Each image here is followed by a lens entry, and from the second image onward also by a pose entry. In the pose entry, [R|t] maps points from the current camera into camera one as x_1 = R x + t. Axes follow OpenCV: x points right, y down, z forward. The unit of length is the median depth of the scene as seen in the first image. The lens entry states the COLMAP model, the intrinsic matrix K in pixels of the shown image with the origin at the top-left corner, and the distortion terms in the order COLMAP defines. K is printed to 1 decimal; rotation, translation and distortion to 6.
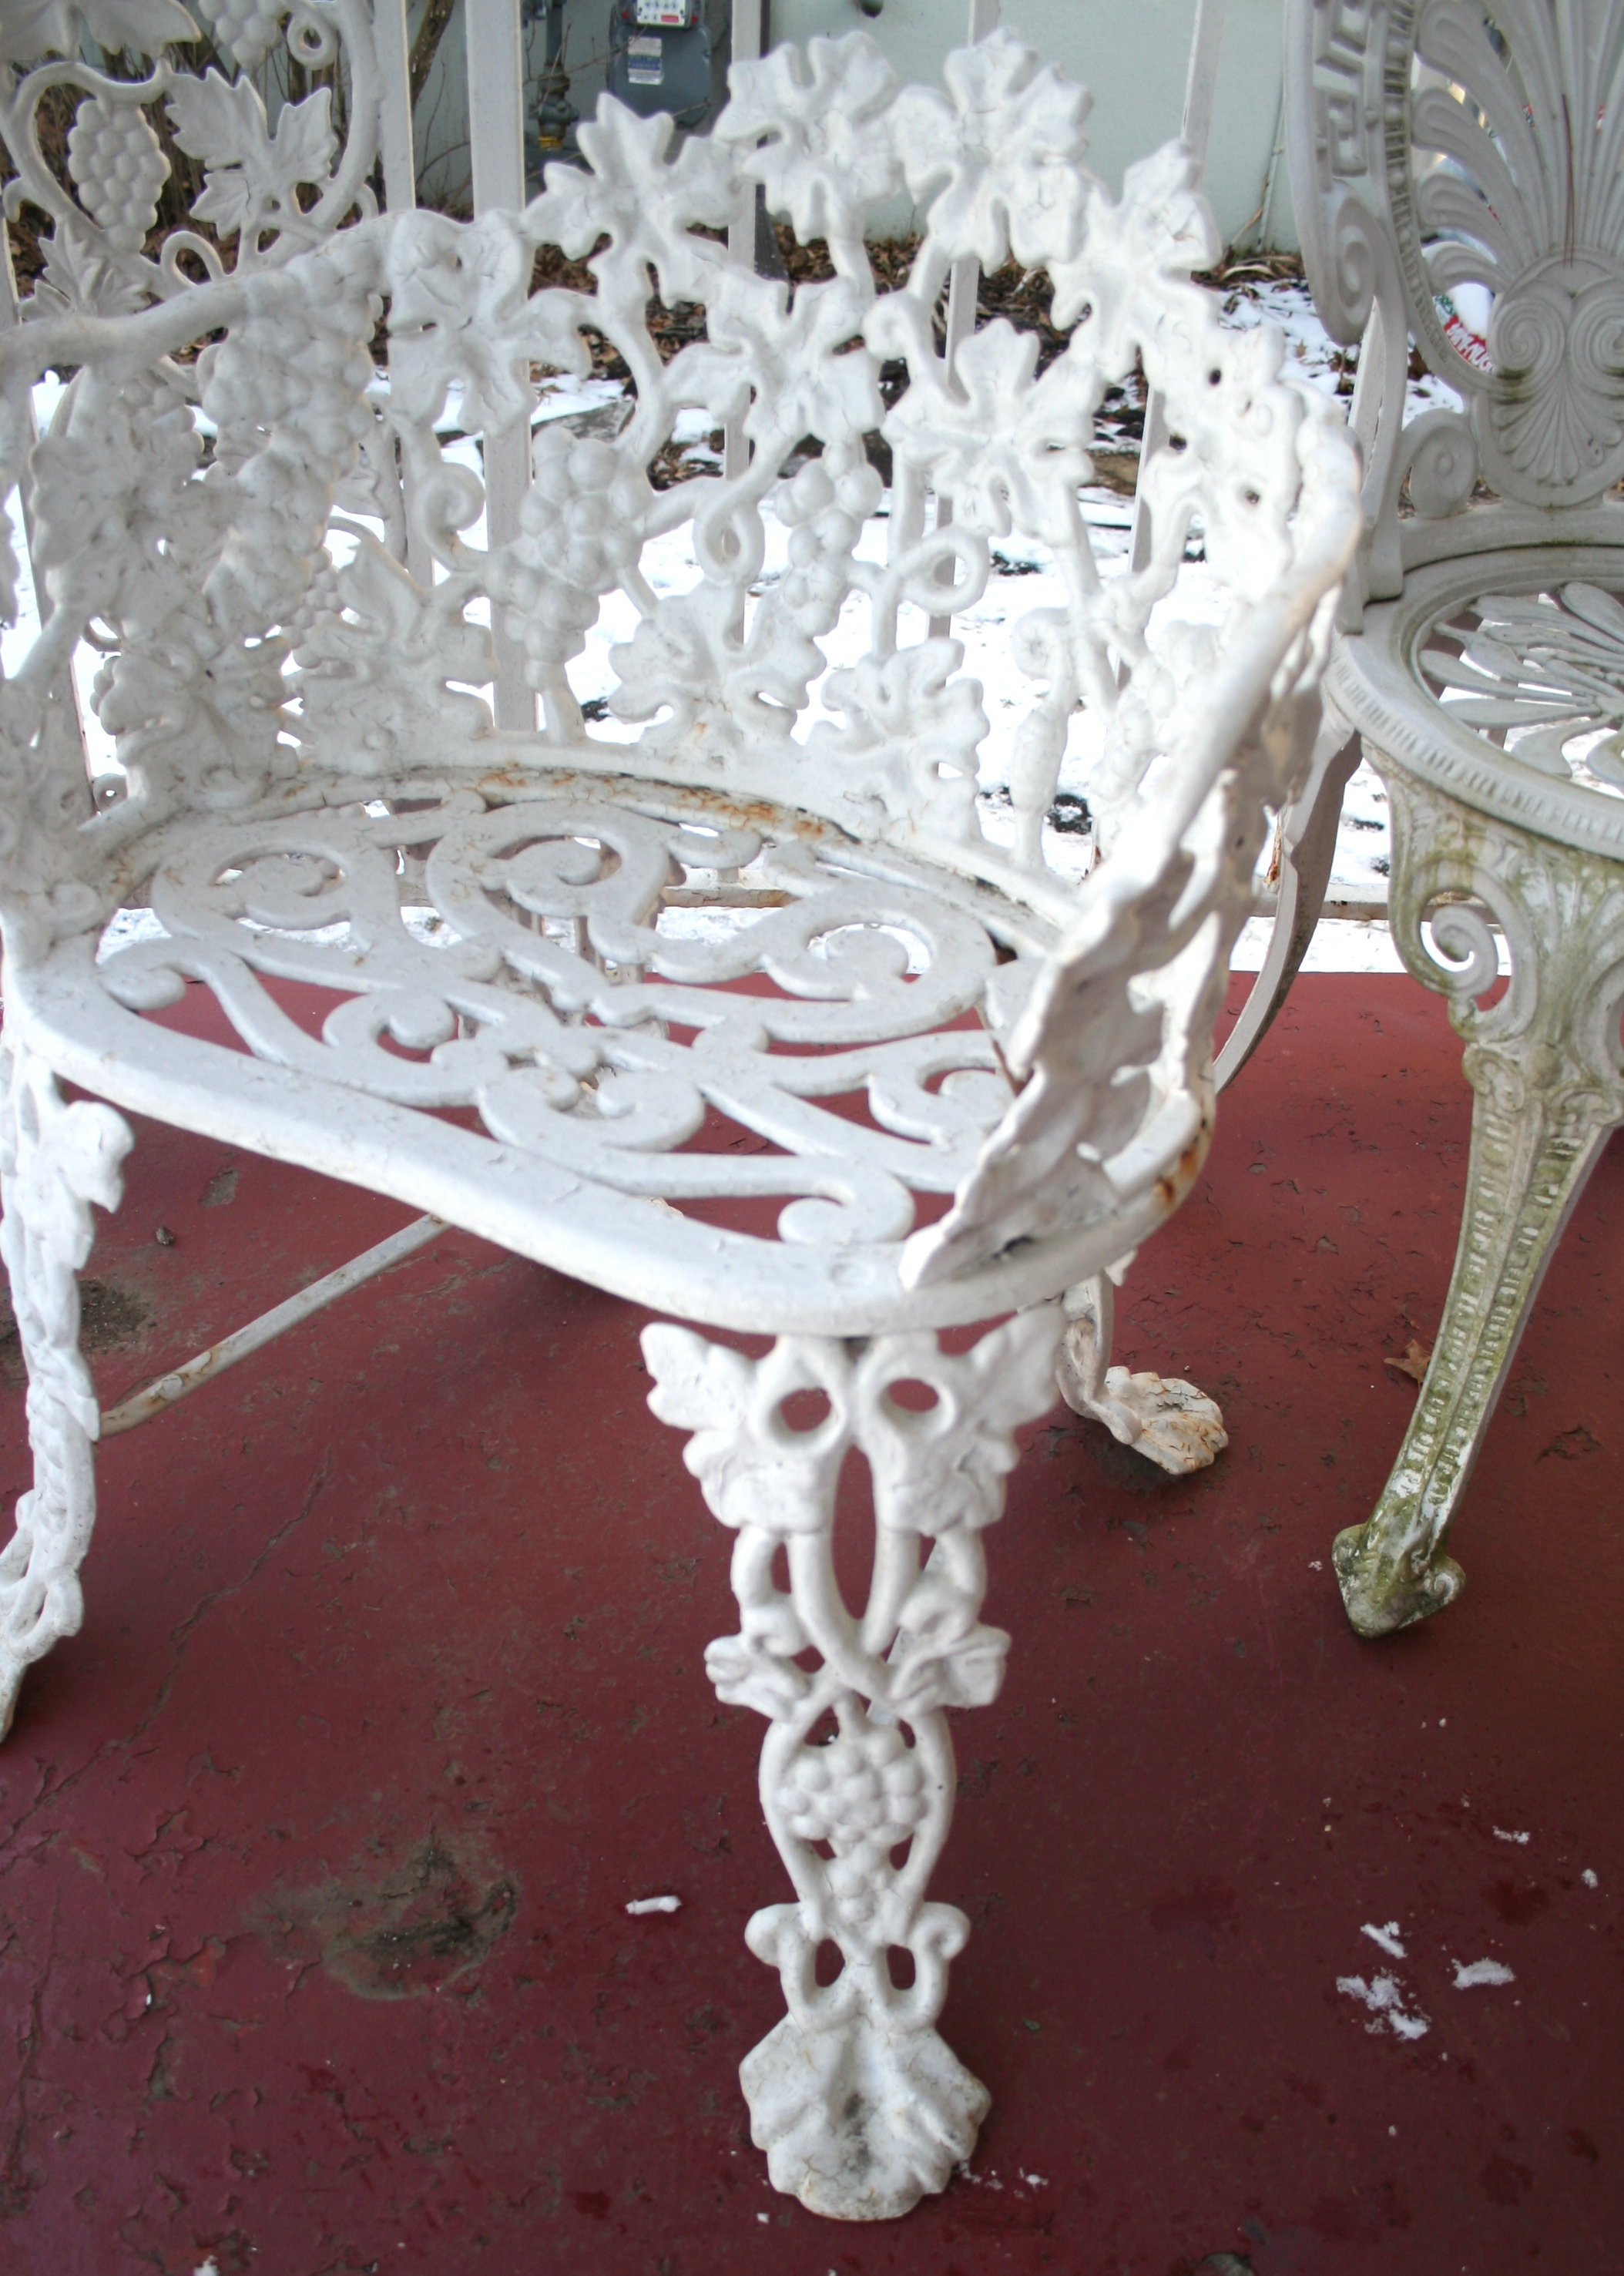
lens RADIAL K [[2353.5, 0, 816.1], [0, 2353.5, 1318.2], [0, 0, 1]] dist [-0.115877, 0.040503]
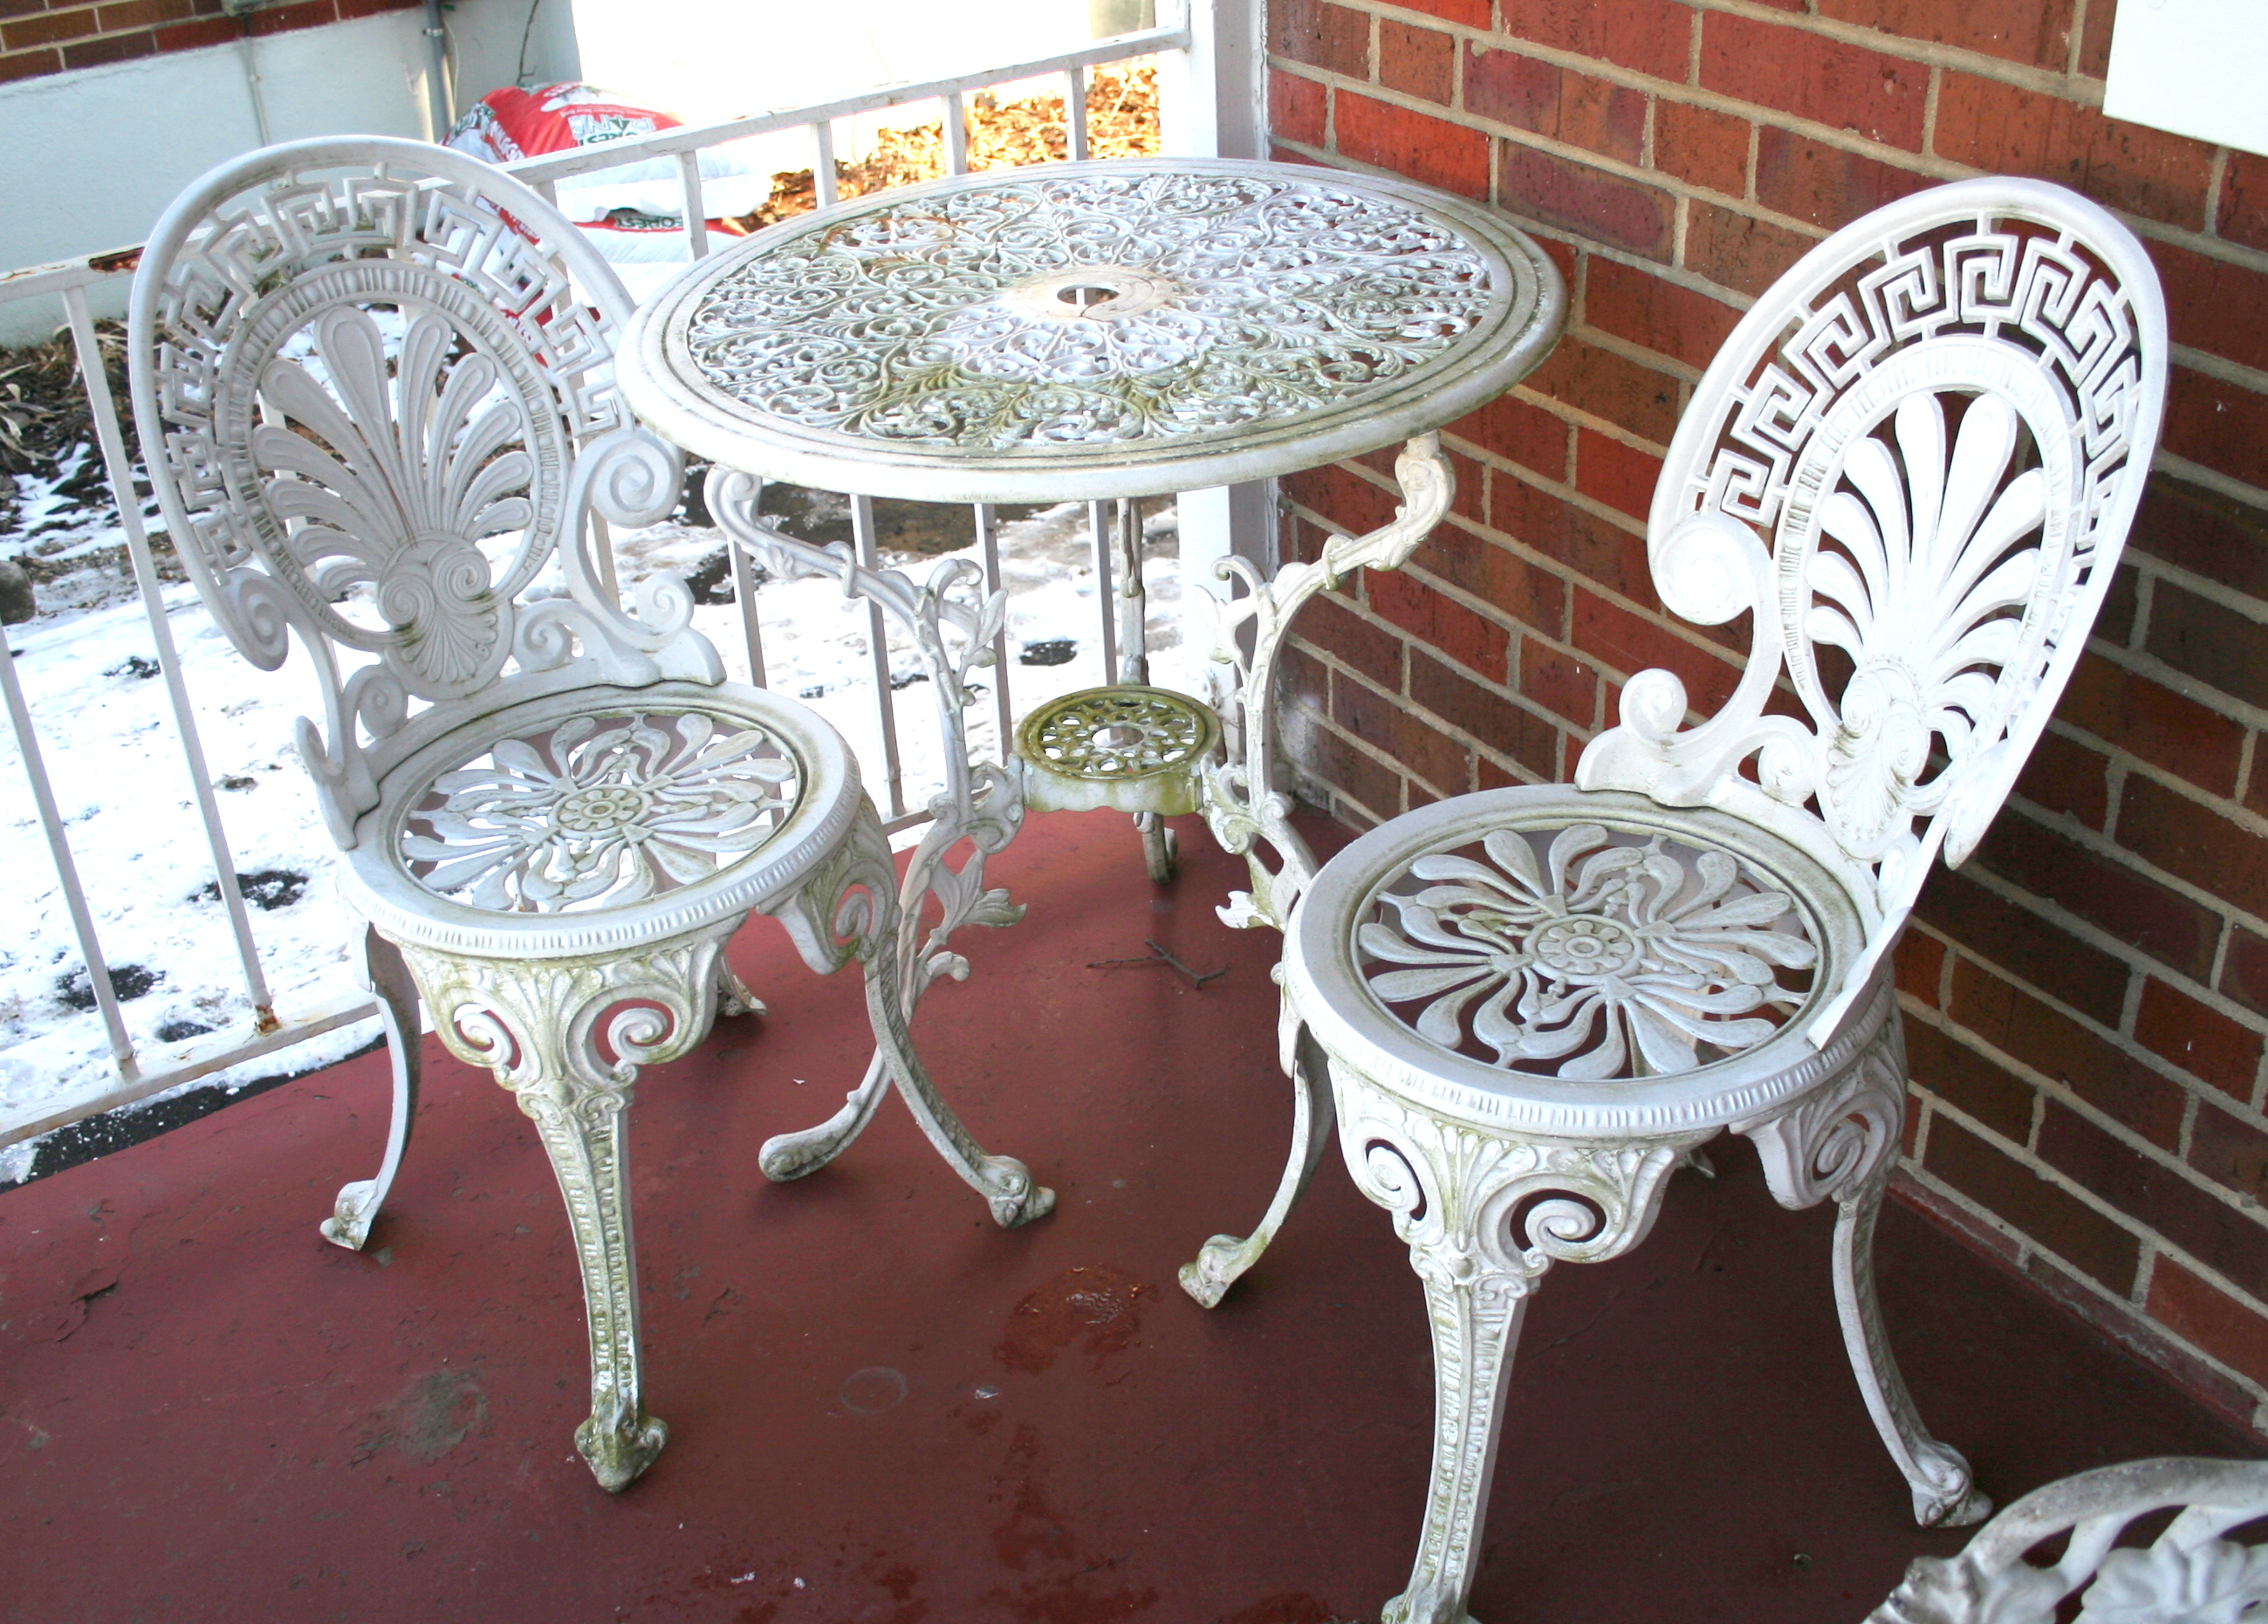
lens RADIAL K [[2506.7, 0, 1072.4], [0, 2506.7, 813.4], [0, 0, 1]] dist [-0.127119, 0.003789]
pose [[0.872992, -0.325937, 0.362835, 0.076500], [0.382235, 0.919285, -0.093868, 0.003924], [-0.302954, 0.220635, 0.927113, -0.667687]]
